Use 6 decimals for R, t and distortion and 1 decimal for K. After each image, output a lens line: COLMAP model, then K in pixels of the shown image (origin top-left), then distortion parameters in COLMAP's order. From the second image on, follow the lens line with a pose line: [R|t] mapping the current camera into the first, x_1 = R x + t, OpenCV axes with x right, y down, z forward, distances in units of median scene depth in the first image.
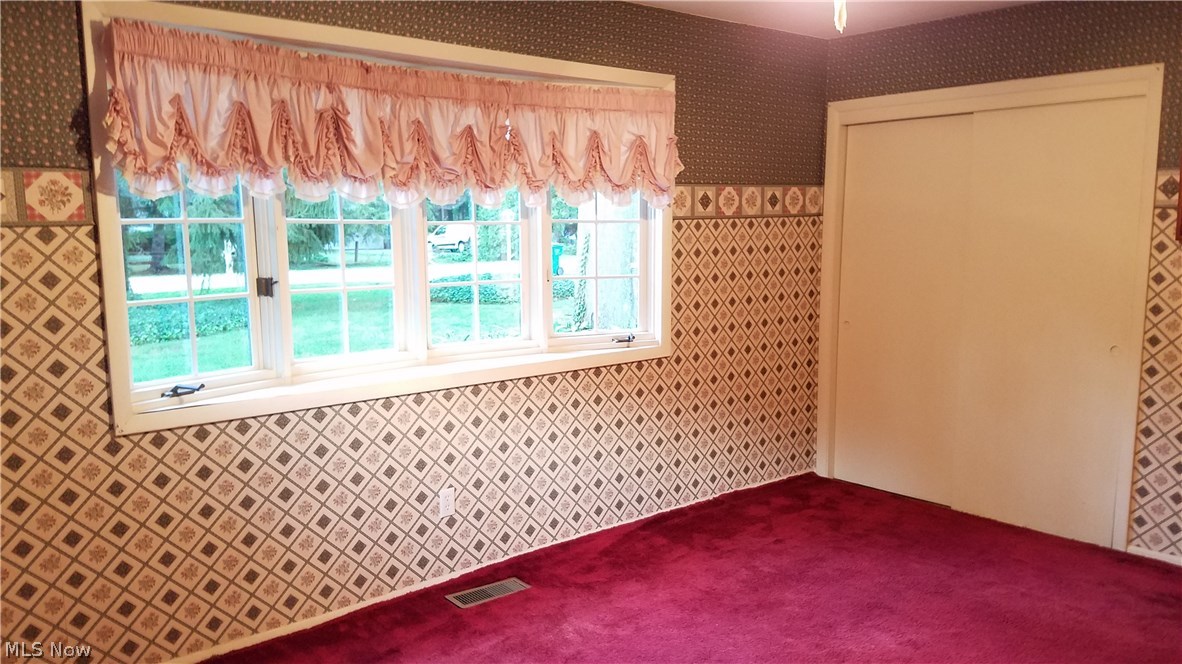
lens RADIAL K [[895.2, 0, 589.3], [0, 895.2, 327.6], [0, 0, 1]] dist [0.090214, -0.000042]
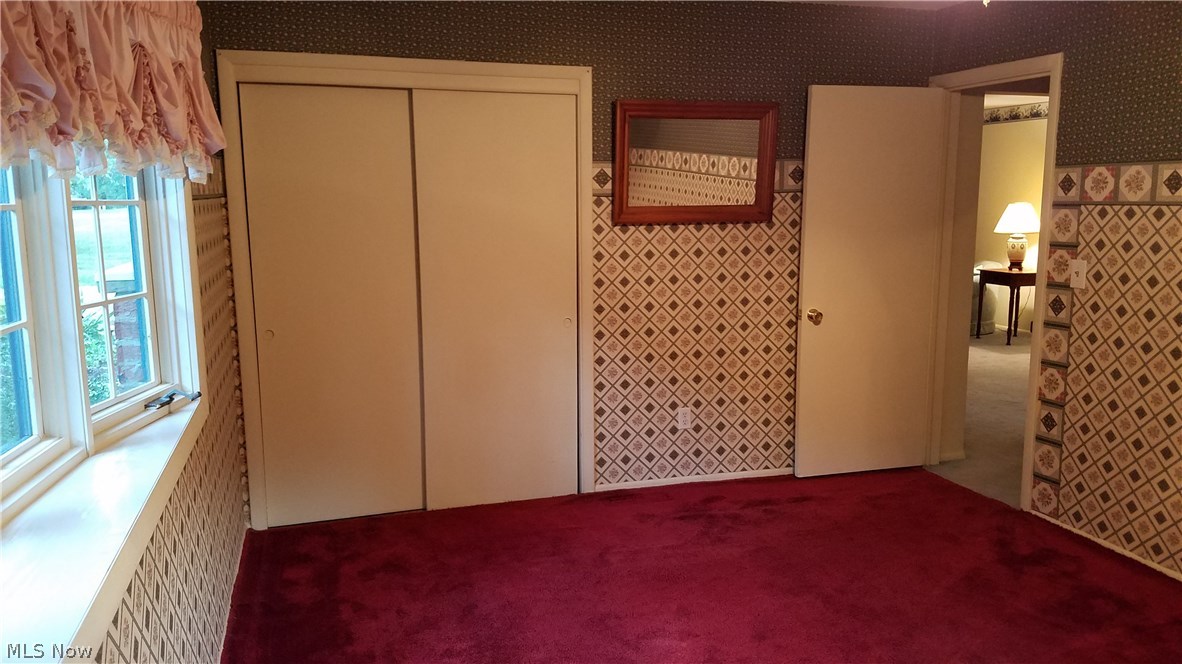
lens RADIAL K [[895.2, 0, 578.7], [0, 895.2, 353.9], [0, 0, 1]] dist [0.090214, -0.000042]
pose [[0.429341, -0.161608, 0.888566, -0.471883], [0.117725, 0.985480, 0.122352, -0.081509], [-0.895437, 0.052076, 0.442132, 0.588540]]
